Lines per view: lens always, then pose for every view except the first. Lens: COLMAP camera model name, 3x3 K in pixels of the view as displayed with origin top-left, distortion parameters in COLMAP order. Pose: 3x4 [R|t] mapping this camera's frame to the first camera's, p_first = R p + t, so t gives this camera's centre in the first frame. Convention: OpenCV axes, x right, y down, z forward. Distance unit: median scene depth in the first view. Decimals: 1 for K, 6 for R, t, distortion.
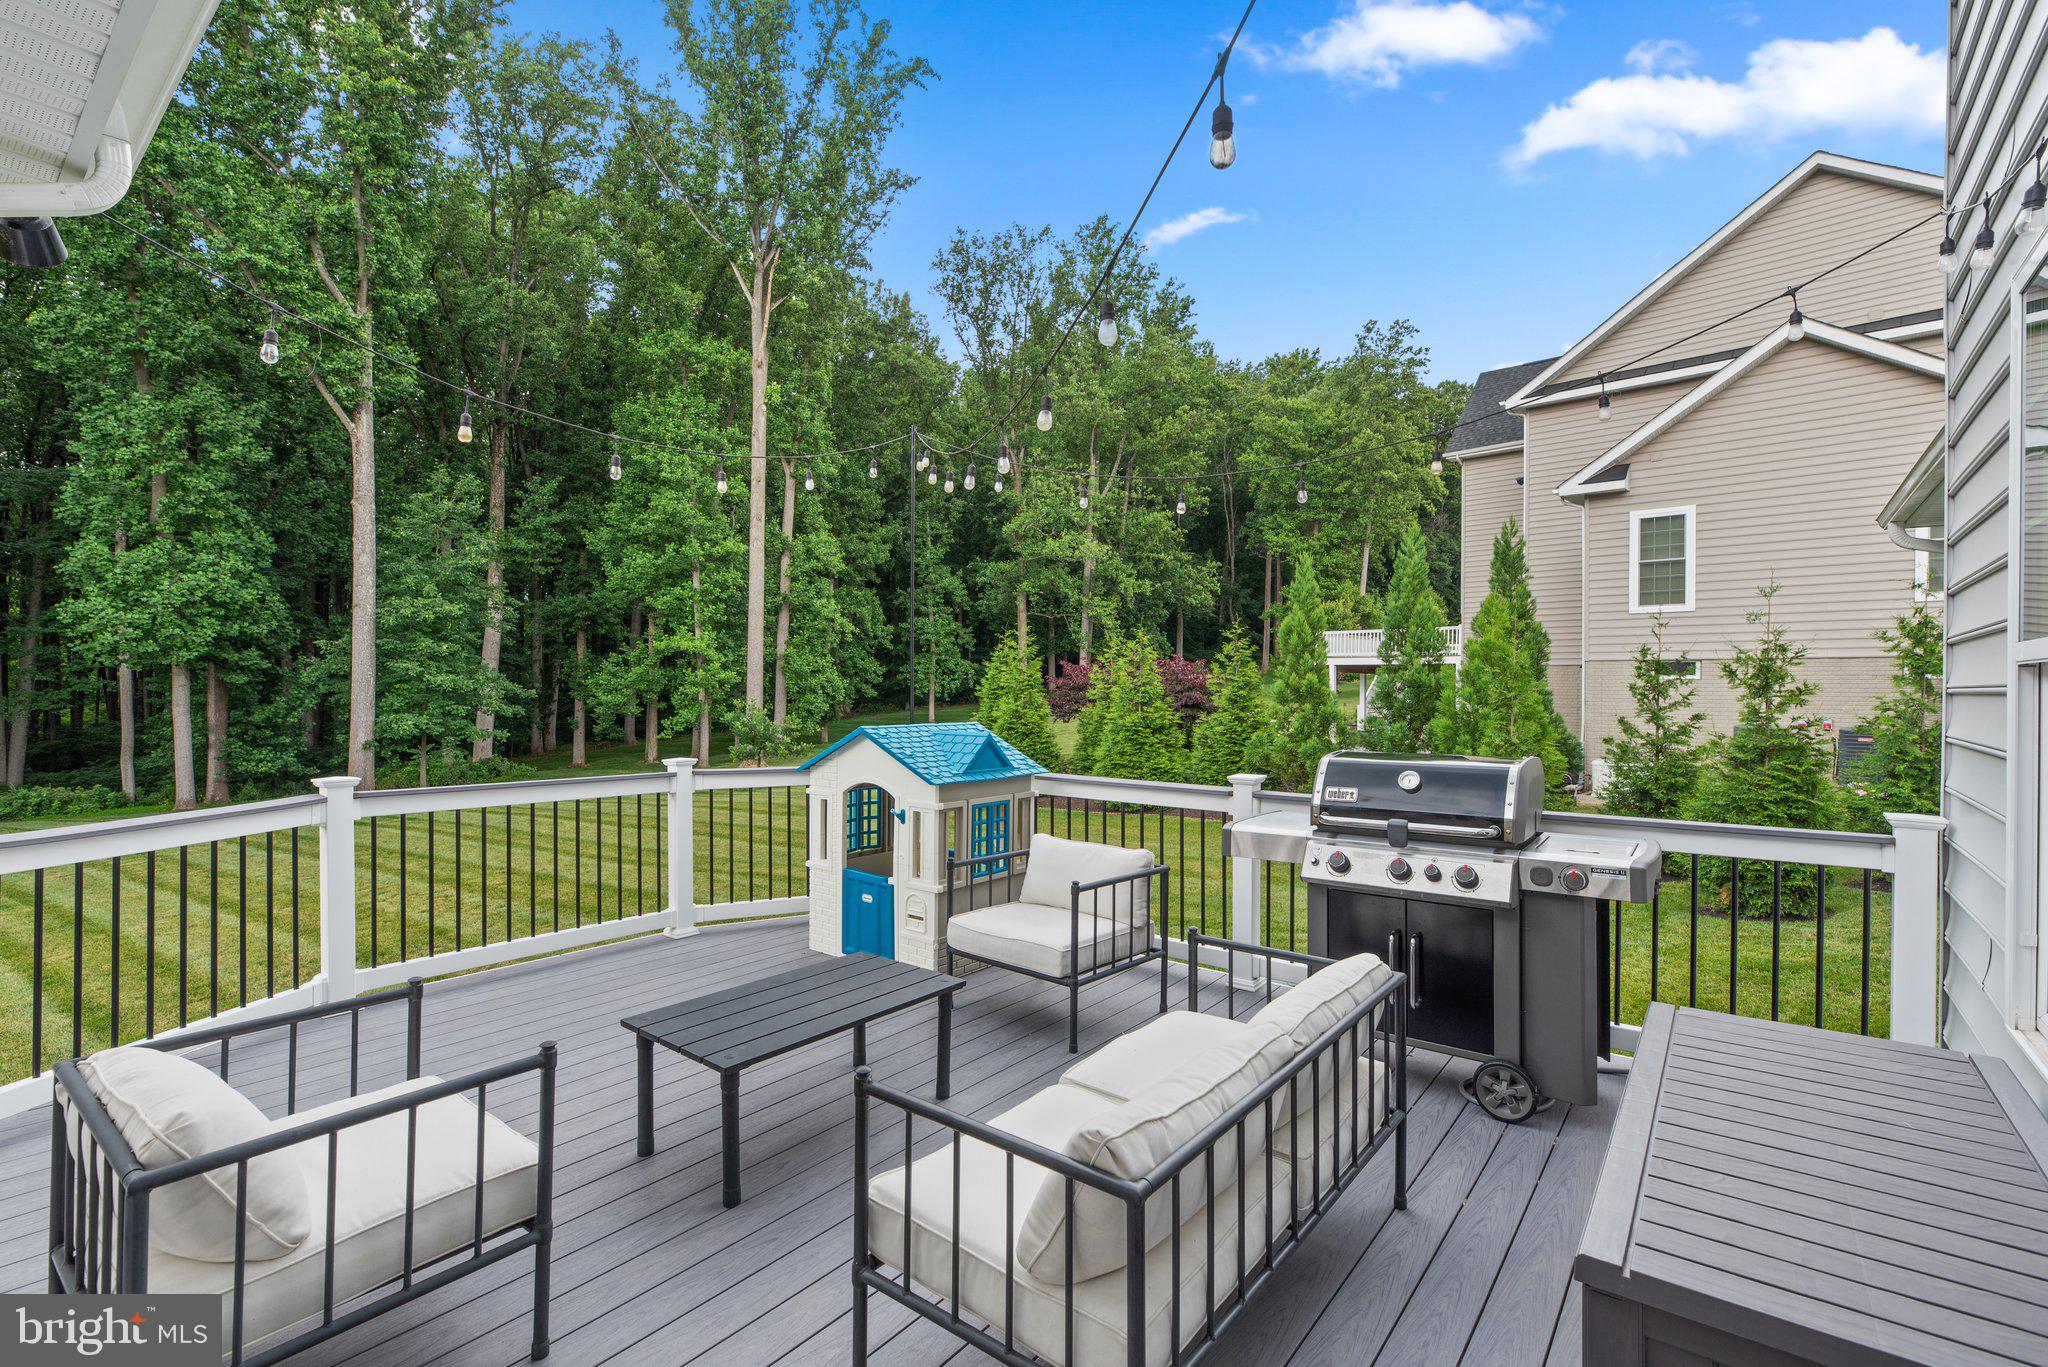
lens RADIAL K [[920.0, 0, 1027.9], [0, 920.0, 680.7], [0, 0, 1]] dist [0.002483, 0.000245]
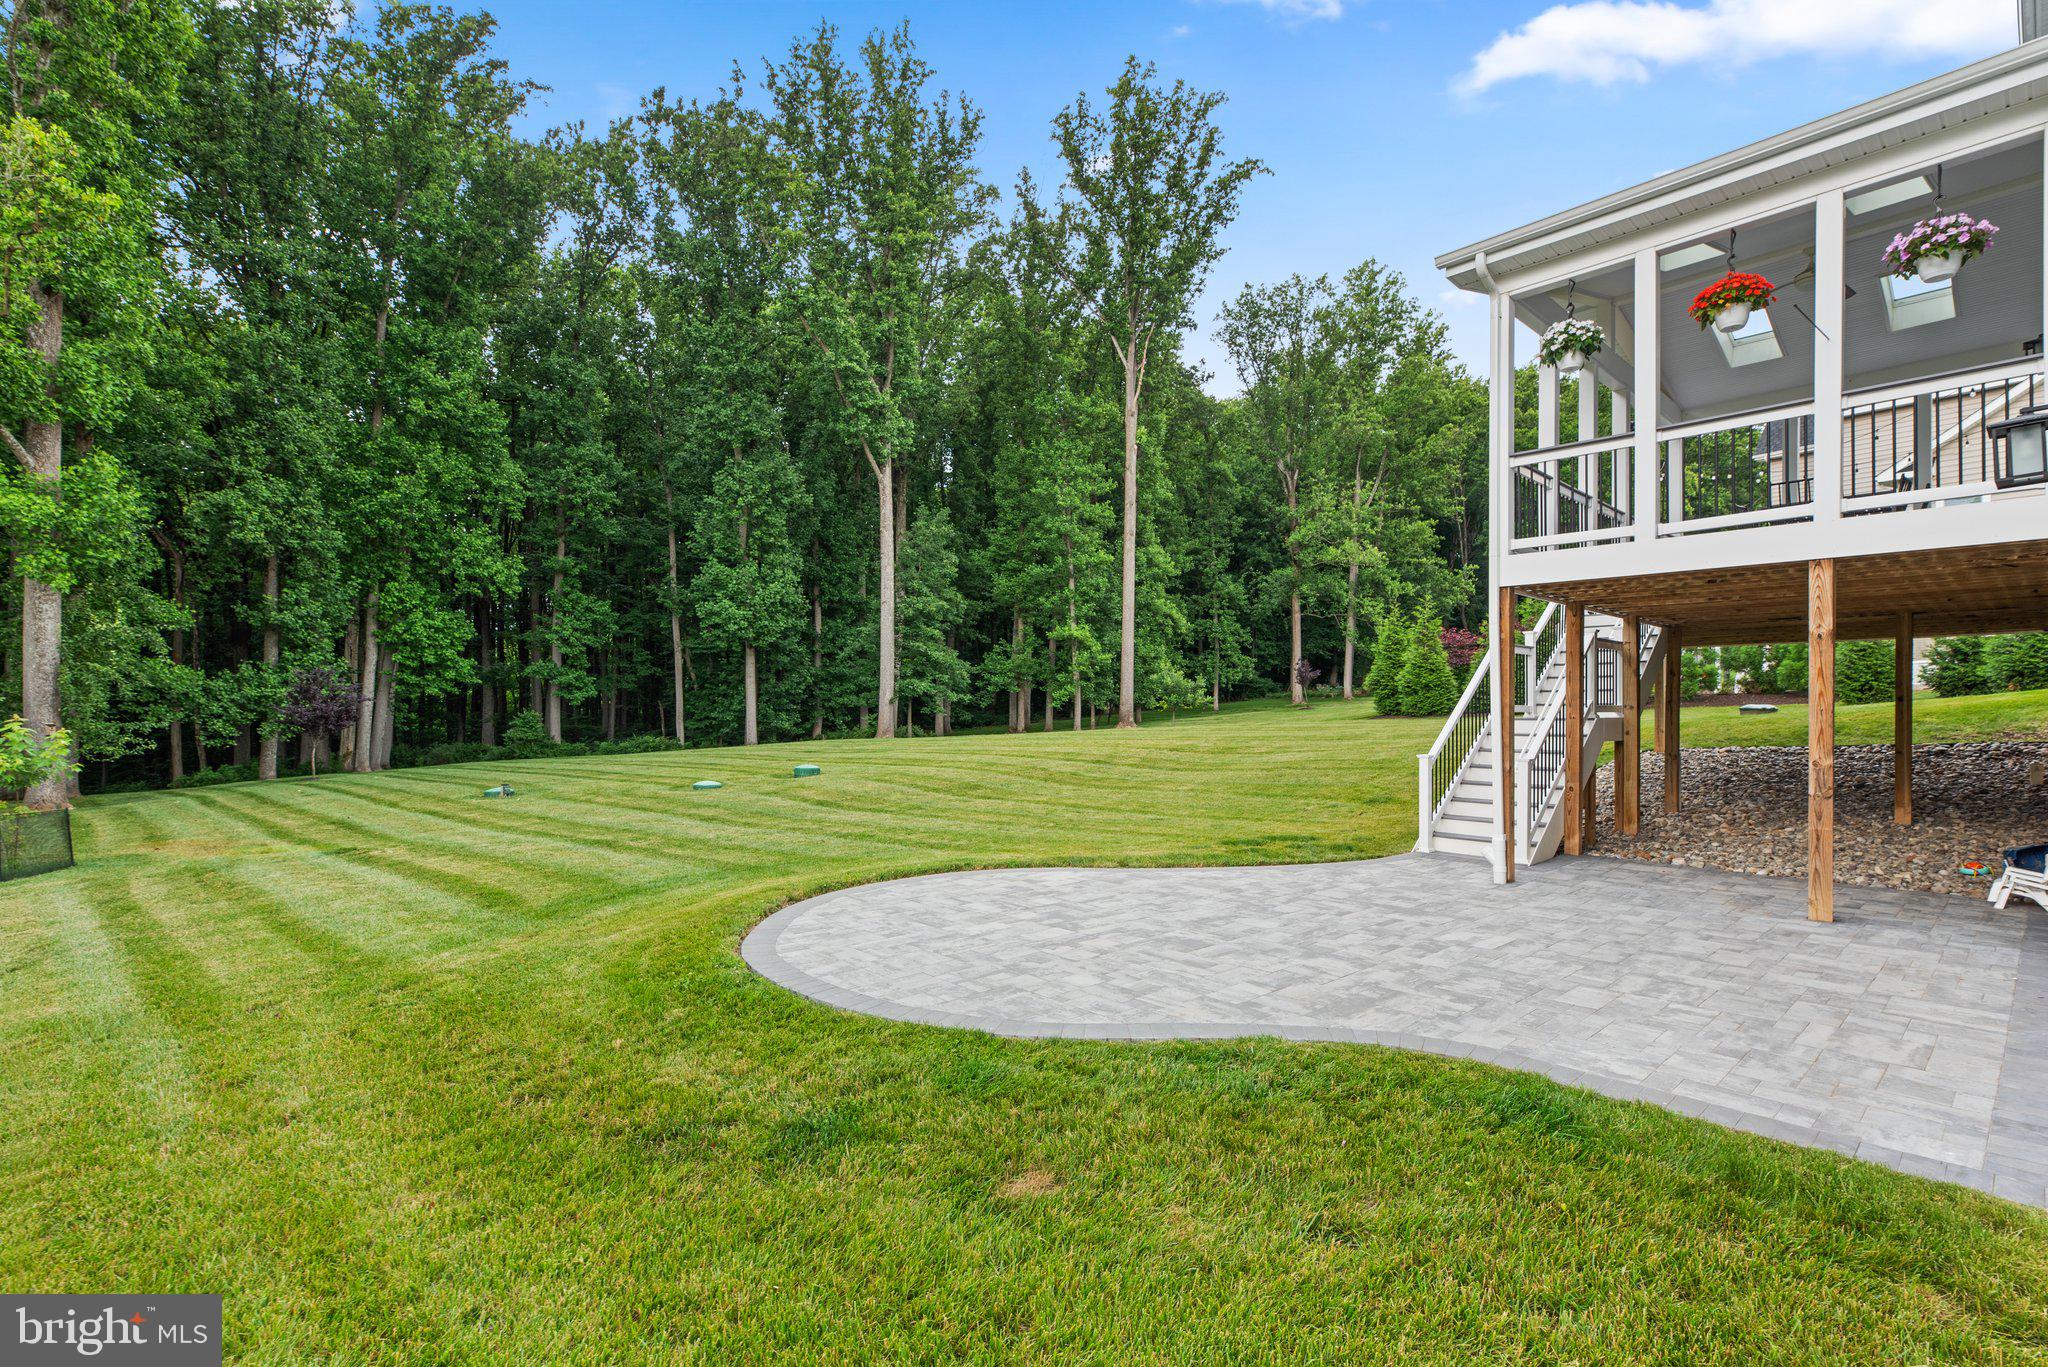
lens RADIAL K [[920.0, 0, 1020.8], [0, 920.0, 703.8], [0, 0, 1]] dist [0.002483, 0.000245]
pose [[0.984442, -0.003307, -0.175680, -0.159237], [0.002719, 0.999990, -0.003589, 0.046142], [0.175691, 0.003055, 0.984441, -0.205339]]
